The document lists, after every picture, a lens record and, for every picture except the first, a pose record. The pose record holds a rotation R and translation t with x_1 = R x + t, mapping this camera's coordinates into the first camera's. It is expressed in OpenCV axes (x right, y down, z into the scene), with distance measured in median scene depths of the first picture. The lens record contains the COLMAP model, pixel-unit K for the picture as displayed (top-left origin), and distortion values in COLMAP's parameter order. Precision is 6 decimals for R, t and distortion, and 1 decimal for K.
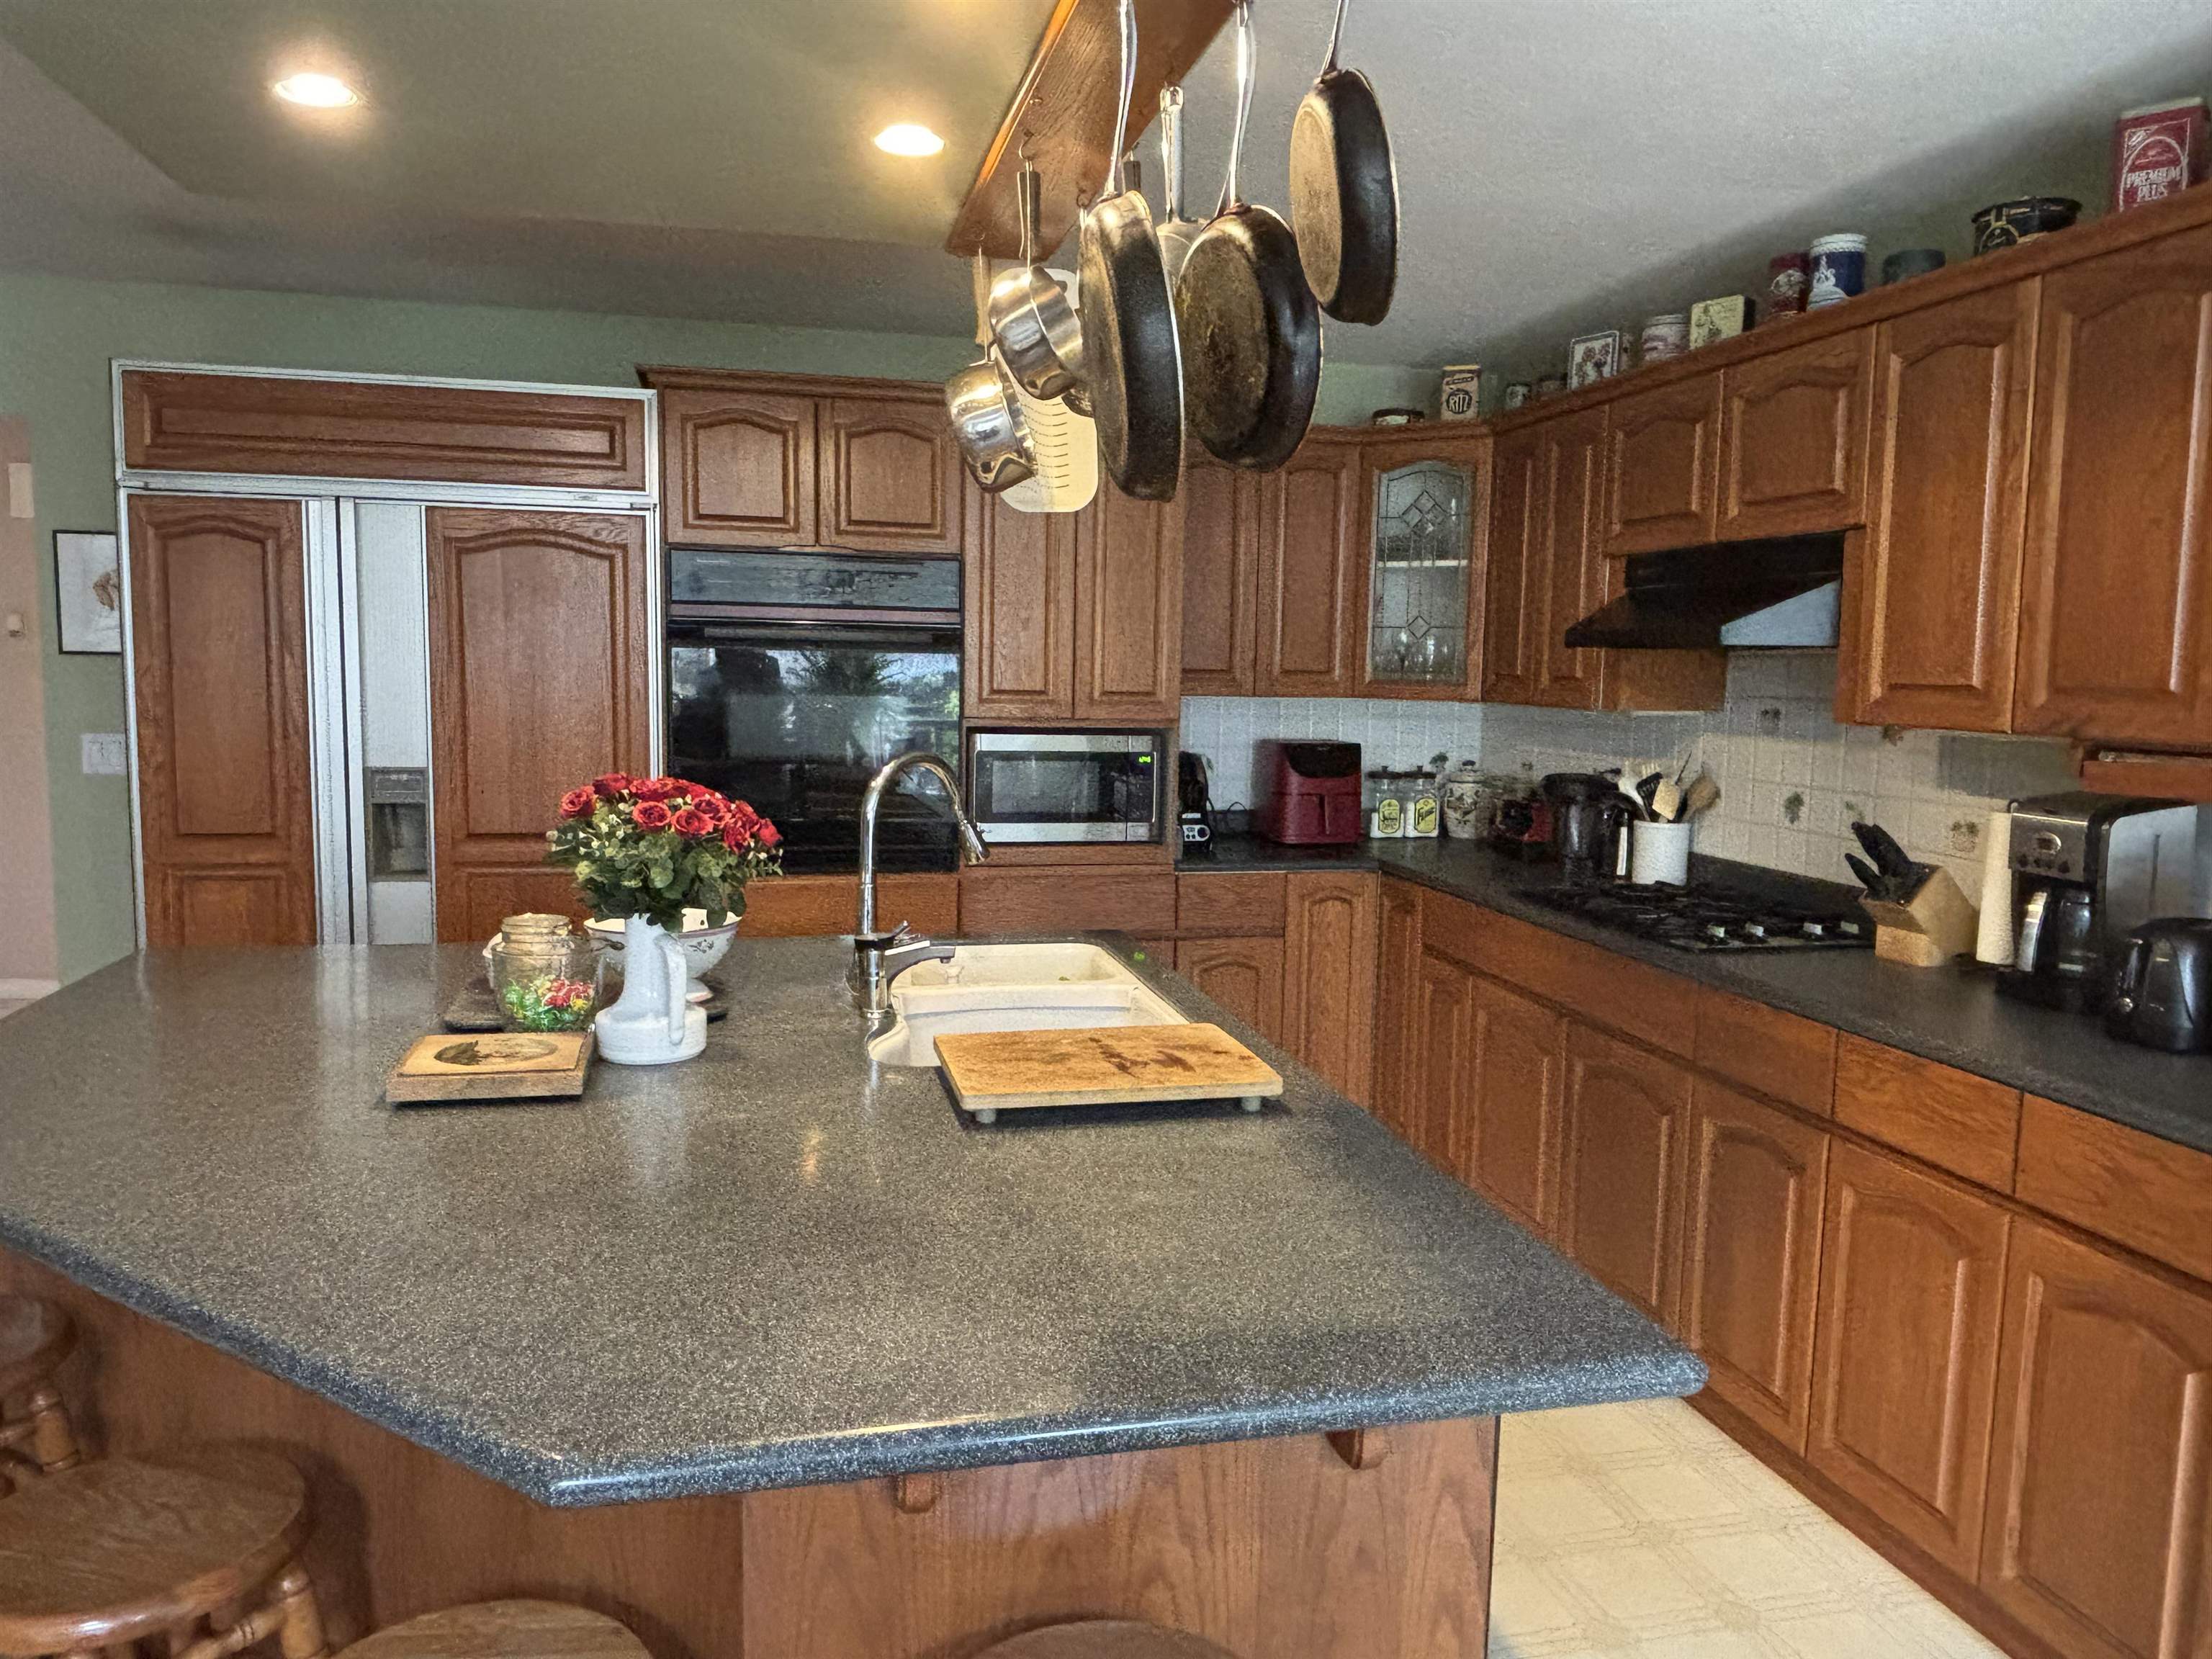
lens RADIAL K [[1521.4, 0, 1106.0], [0, 1521.4, 829.5], [0, 0, 1]] dist [-0.005239, -0.002492]
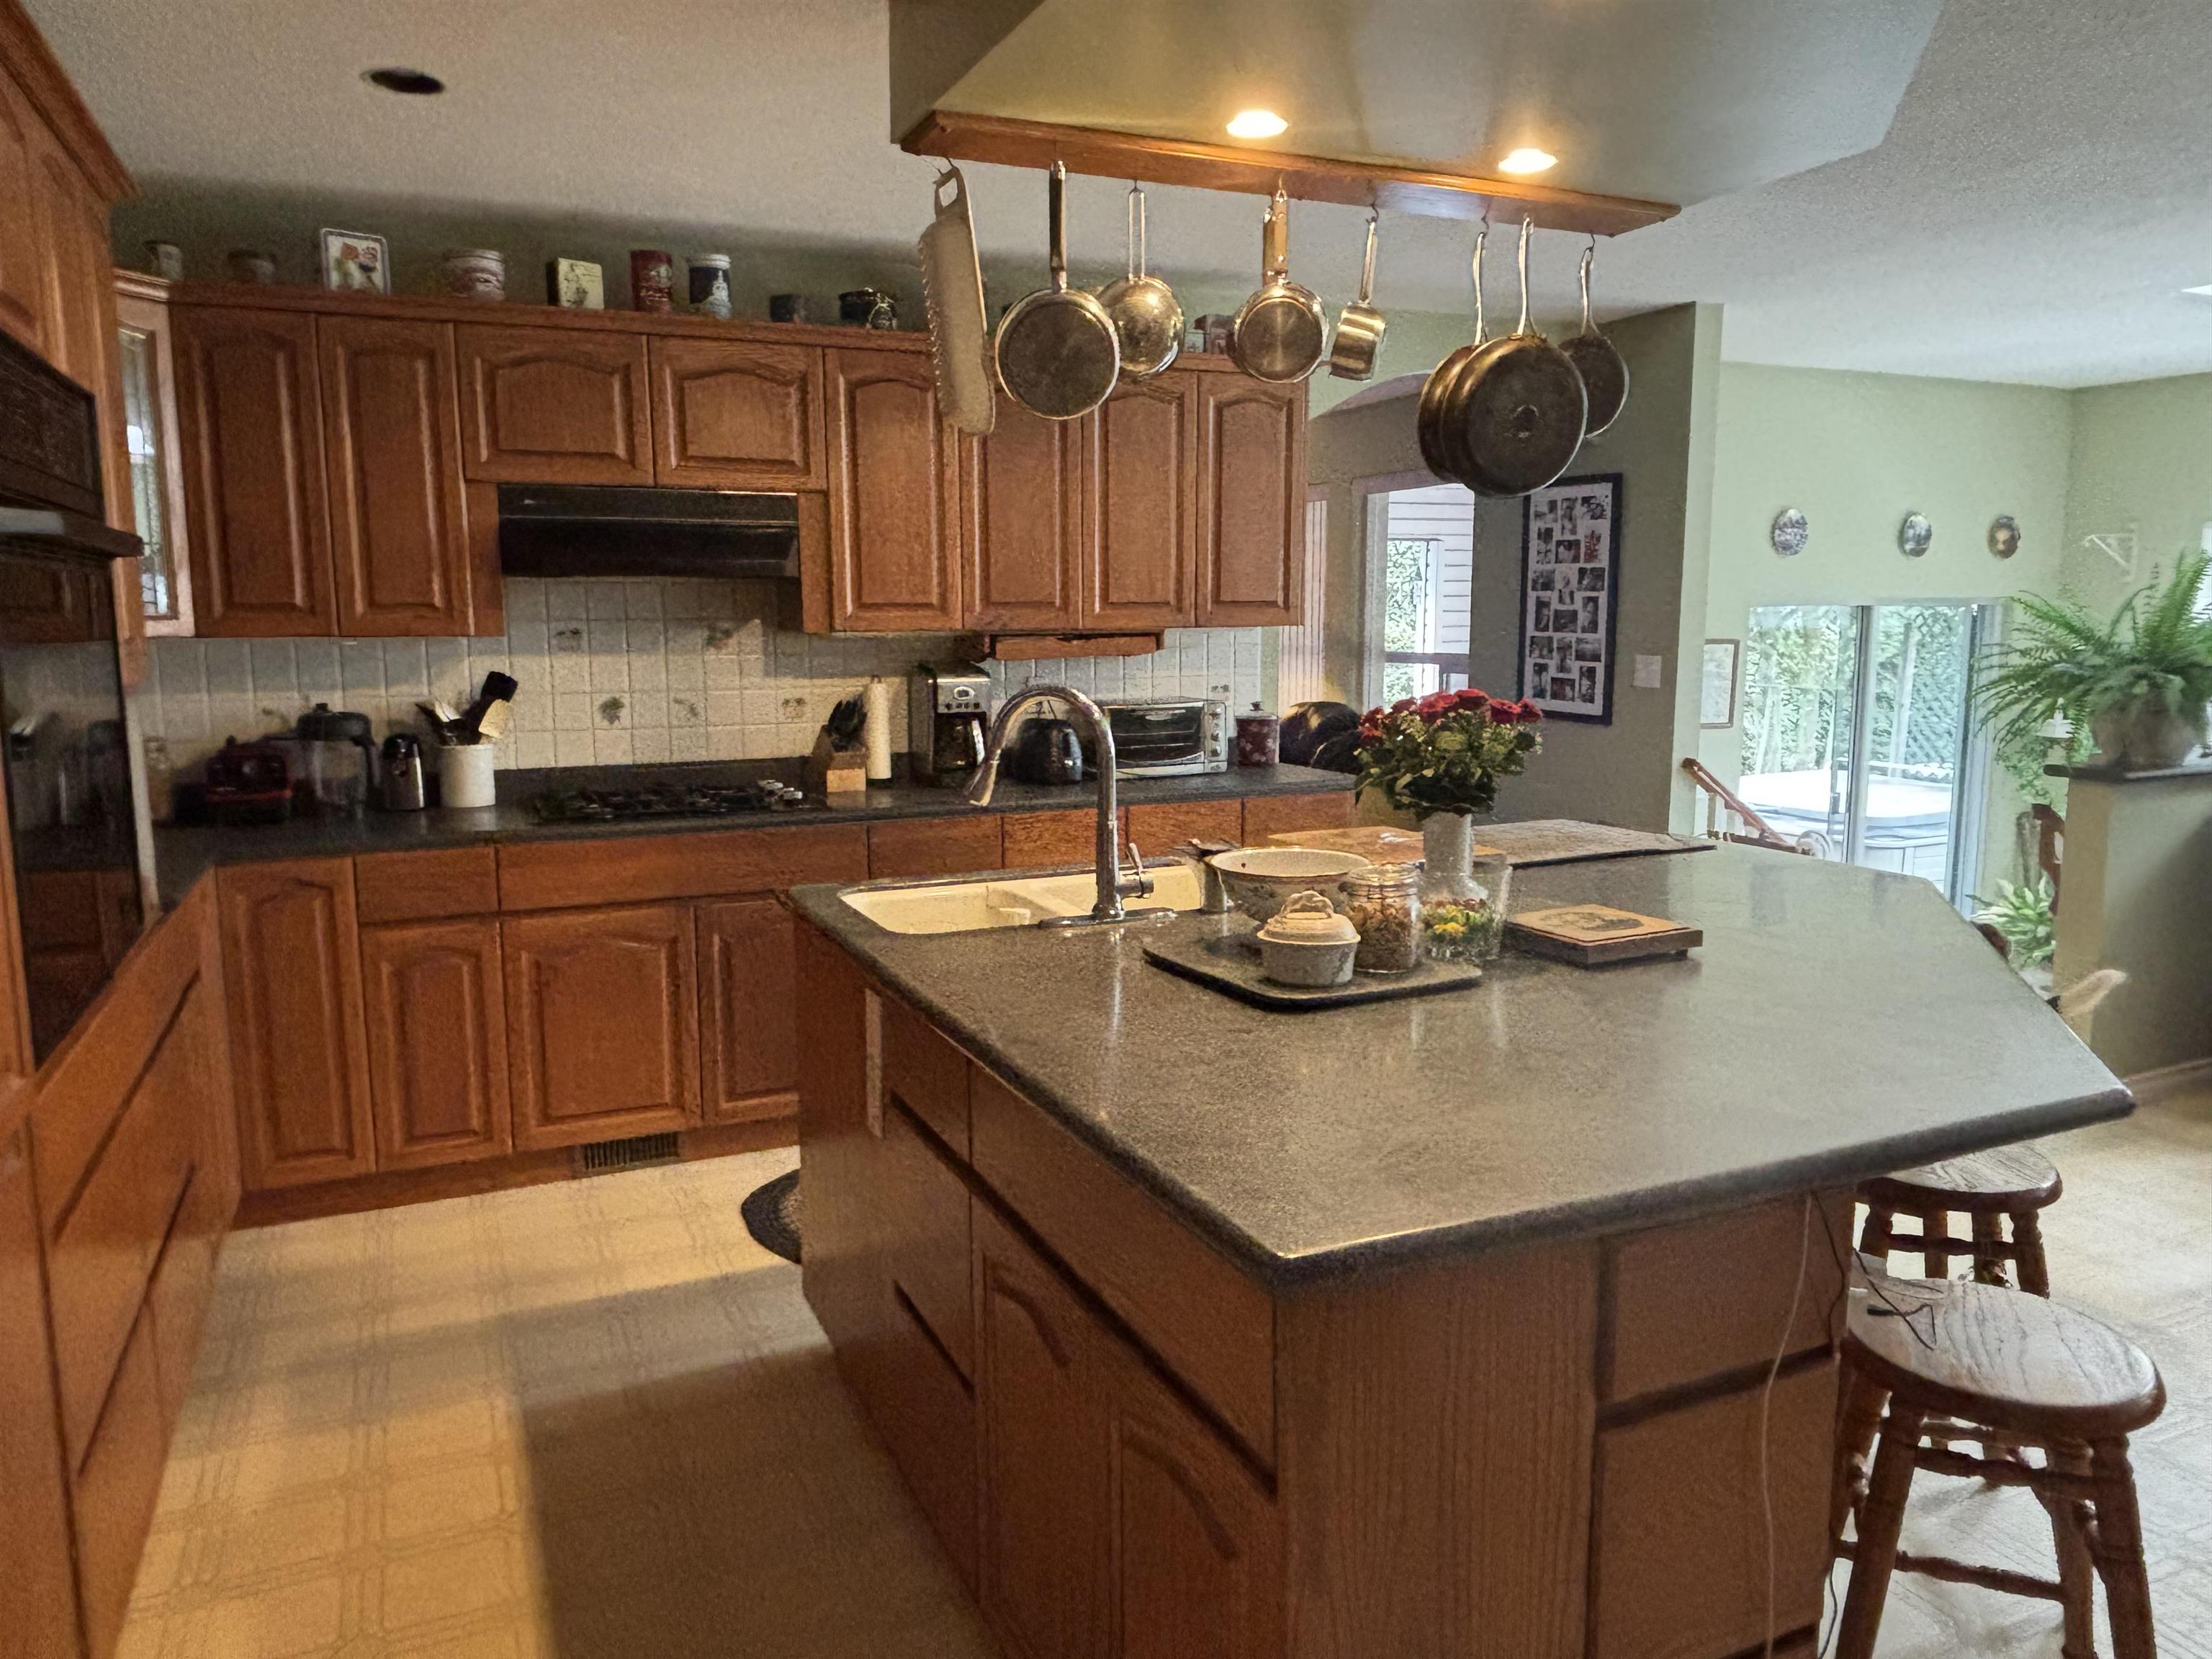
lens RADIAL K [[1521.4, 0, 1106.0], [0, 1521.4, 829.5], [0, 0, 1]] dist [-0.005239, -0.002492]
pose [[-0.195035, -0.159062, 0.967812, -0.782566], [0.107948, 0.977286, 0.182373, -0.097615], [-0.974838, 0.140043, -0.173435, 0.832176]]
